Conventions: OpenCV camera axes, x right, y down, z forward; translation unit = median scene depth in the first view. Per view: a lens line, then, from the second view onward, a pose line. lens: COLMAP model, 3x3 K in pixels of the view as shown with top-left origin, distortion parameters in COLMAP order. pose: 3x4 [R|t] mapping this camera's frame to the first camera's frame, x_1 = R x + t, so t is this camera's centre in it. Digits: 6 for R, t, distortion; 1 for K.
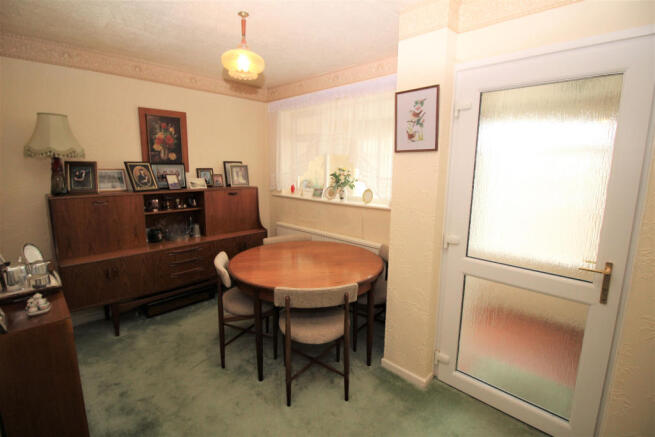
lens RADIAL K [[310.1, 0, 324.8], [0, 310.1, 214.8], [0, 0, 1]] dist [-0.014137, -0.000720]
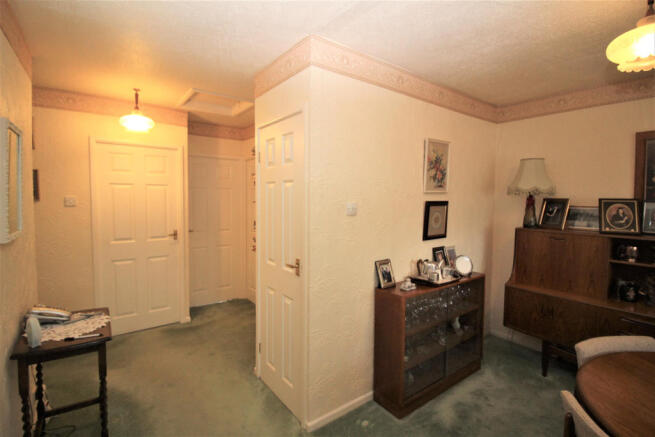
lens RADIAL K [[310.1, 0, 324.9], [0, 310.1, 218.0], [0, 0, 1]] dist [-0.014137, -0.000720]
pose [[-0.158443, 0.050649, -0.986068, 0.350650], [-0.169806, 0.982406, 0.077745, -0.051318], [0.972657, 0.179758, -0.147055, 0.368314]]
